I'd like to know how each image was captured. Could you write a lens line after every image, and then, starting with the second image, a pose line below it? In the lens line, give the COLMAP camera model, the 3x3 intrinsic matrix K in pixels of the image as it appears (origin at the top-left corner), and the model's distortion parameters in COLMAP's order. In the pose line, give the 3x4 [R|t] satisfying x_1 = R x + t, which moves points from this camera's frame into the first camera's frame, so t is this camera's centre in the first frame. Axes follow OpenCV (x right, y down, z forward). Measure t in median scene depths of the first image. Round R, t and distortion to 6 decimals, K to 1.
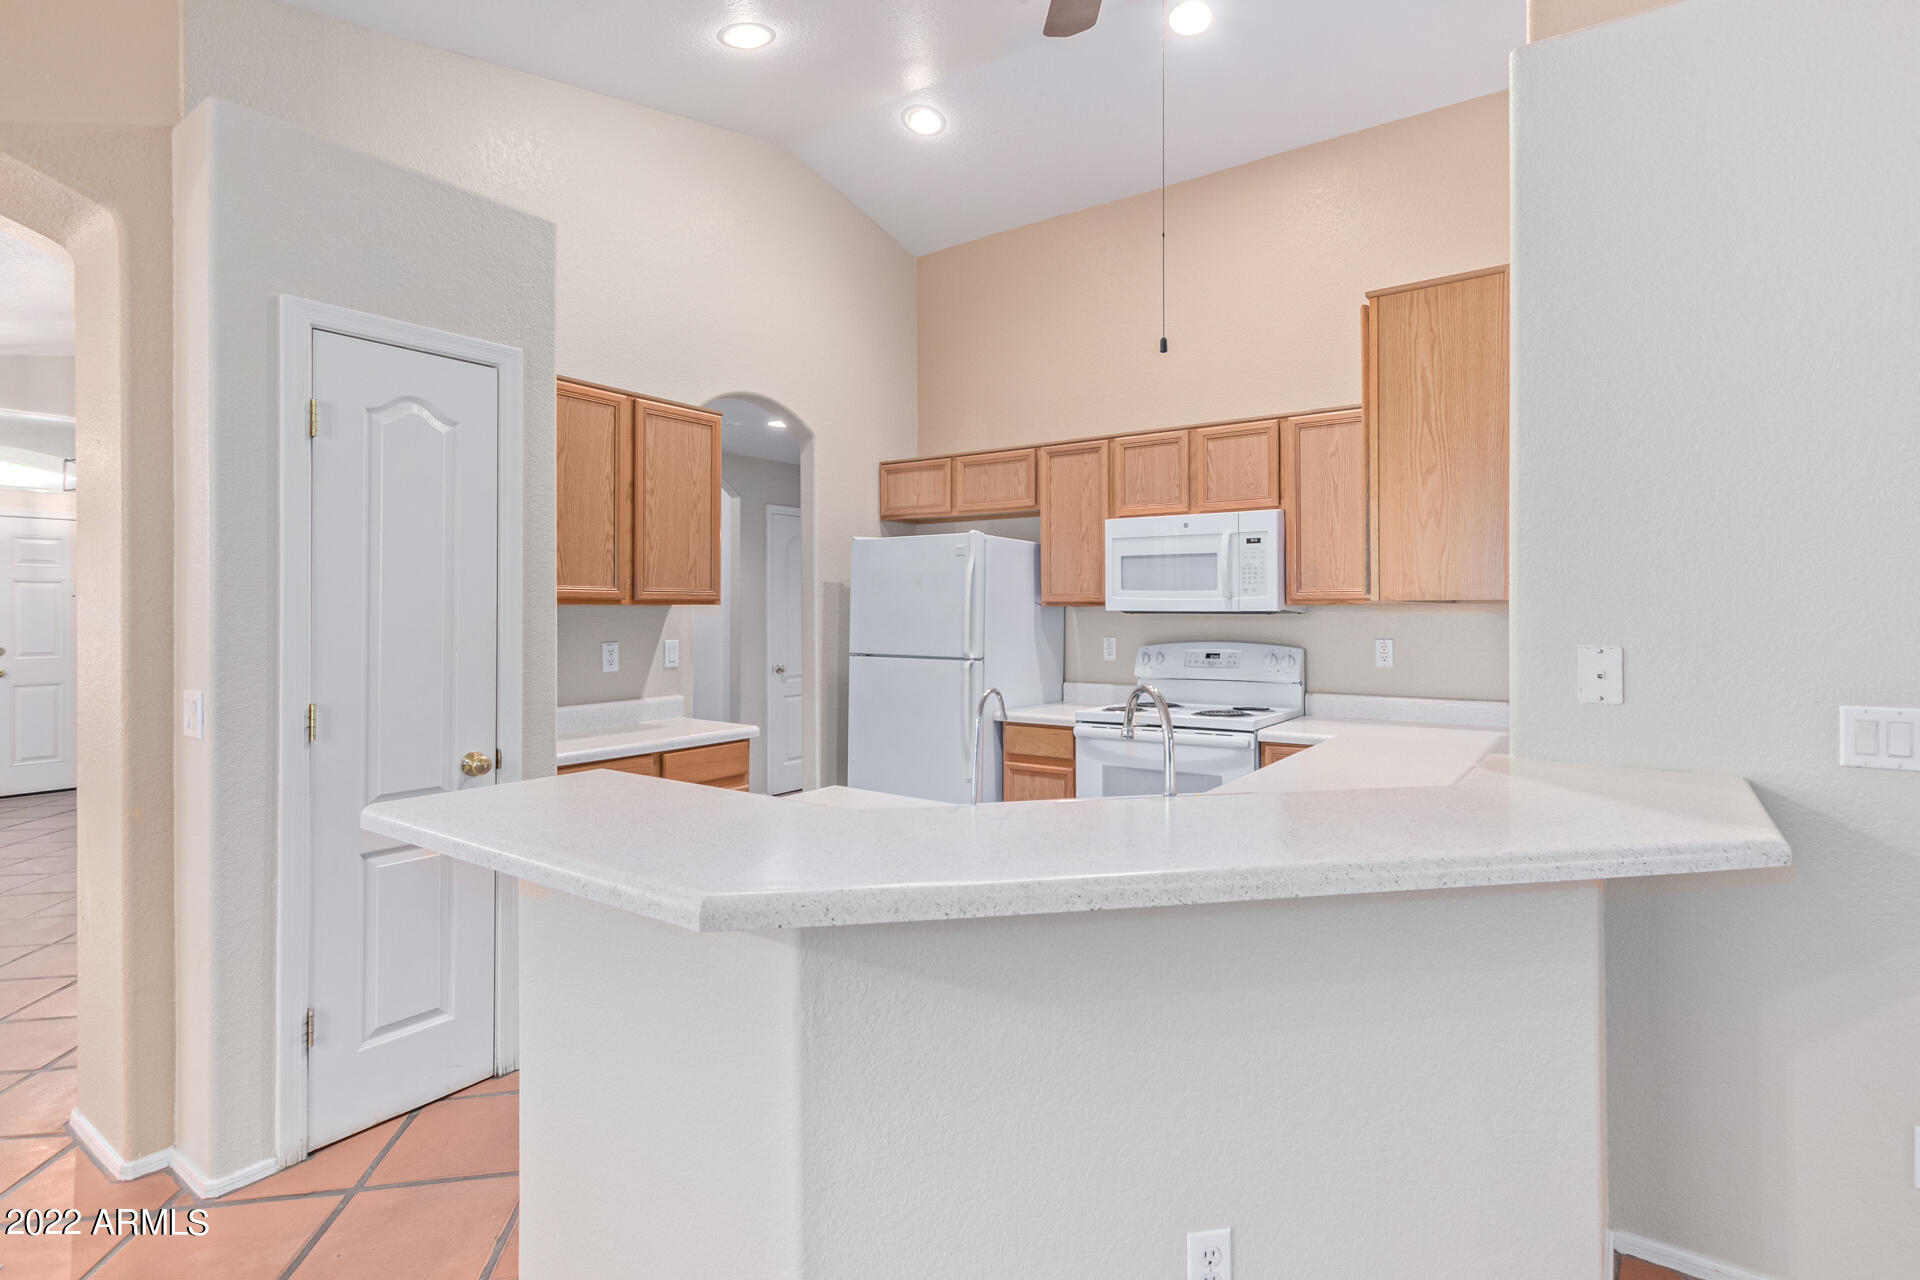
lens RADIAL K [[897.7, 0, 980.2], [0, 897.7, 622.5], [0, 0, 1]] dist [0.003069, 0.001365]
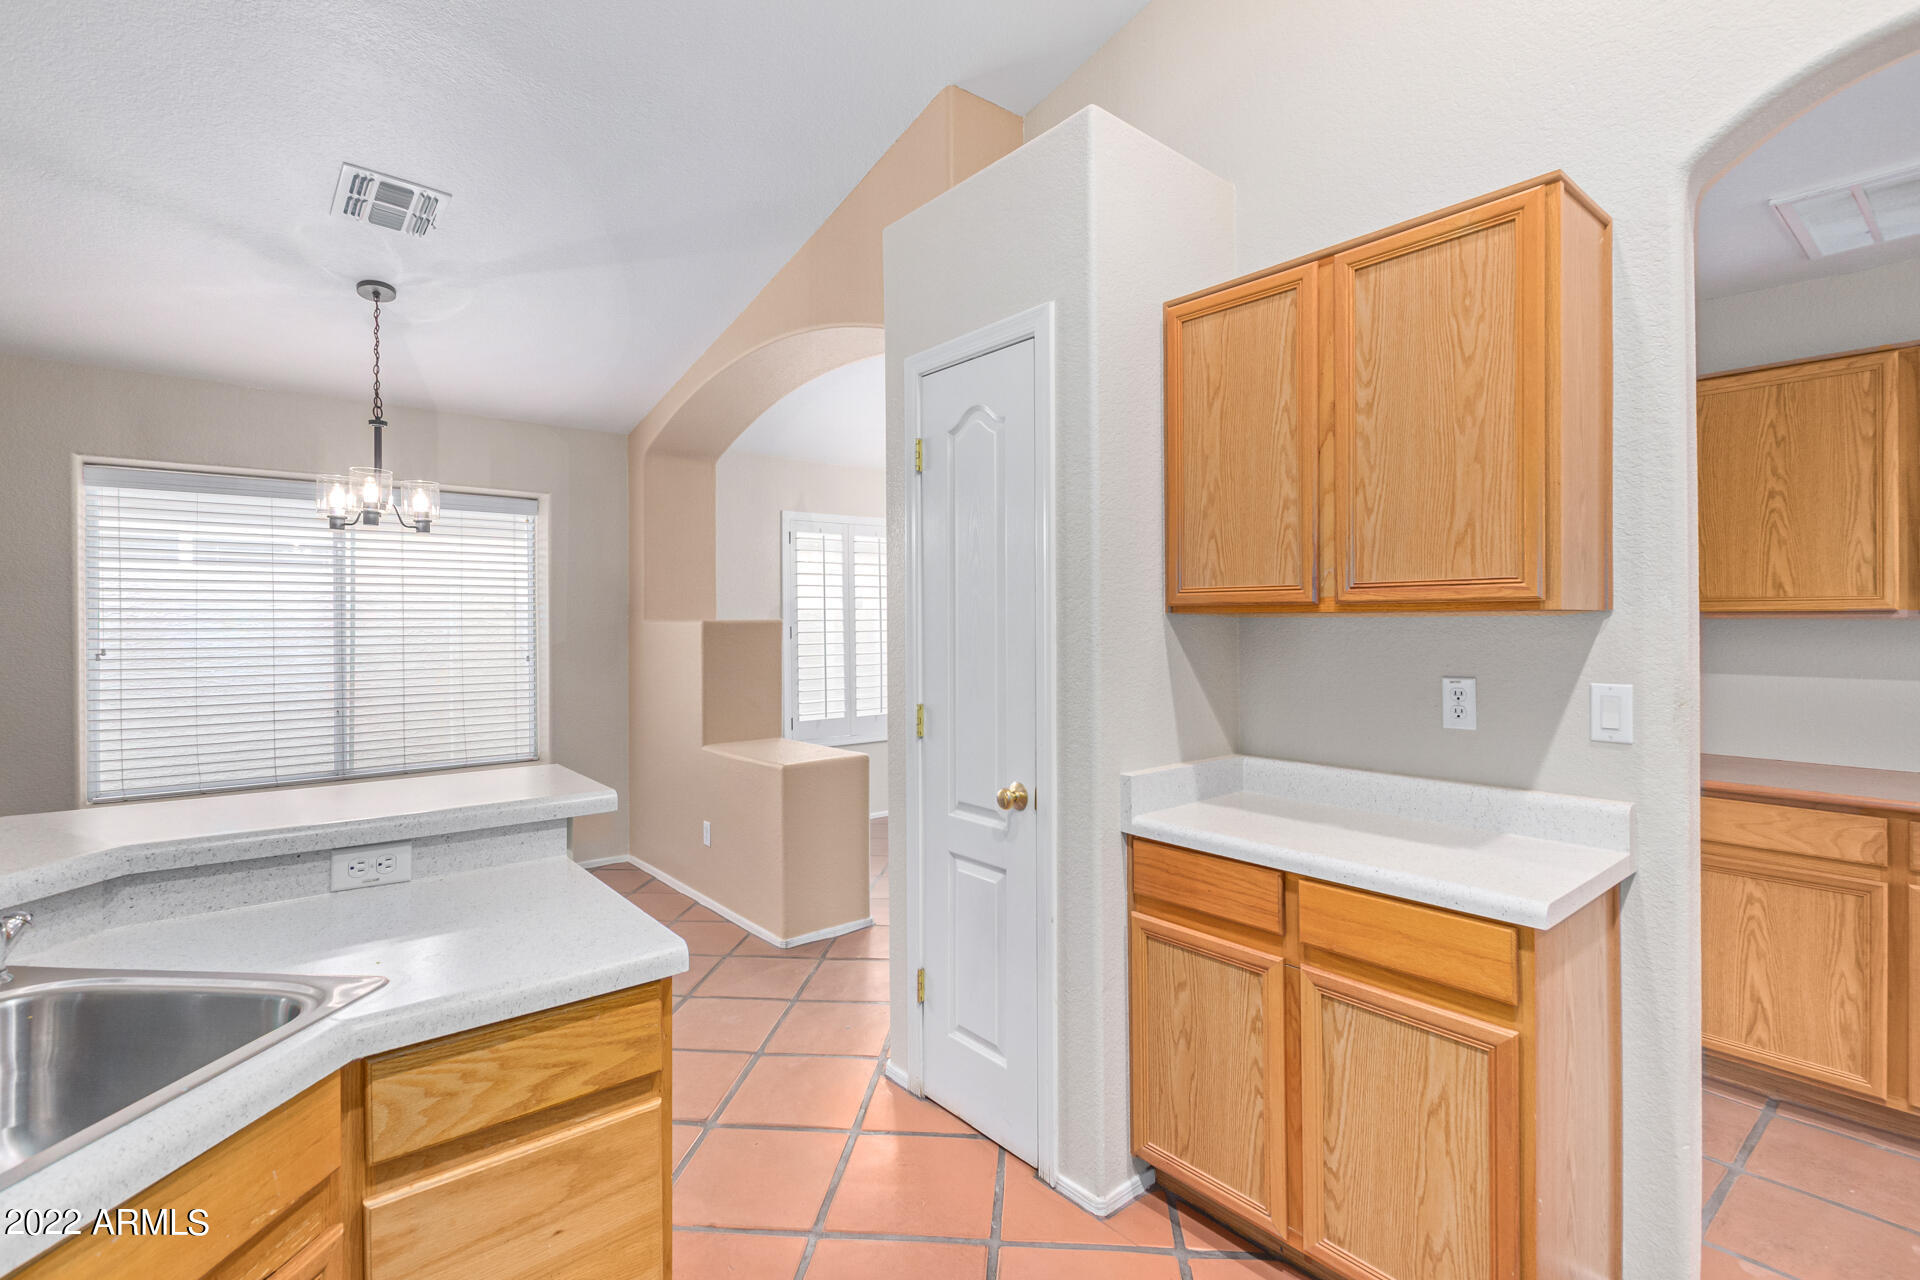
lens RADIAL K [[897.7, 0, 963.0], [0, 897.7, 626.4], [0, 0, 1]] dist [0.003069, 0.001365]
pose [[-0.267562, 0.008887, -0.963500, 0.213819], [-0.006247, 0.999920, 0.010958, -0.014240], [0.963521, 0.008951, -0.267485, 0.835061]]
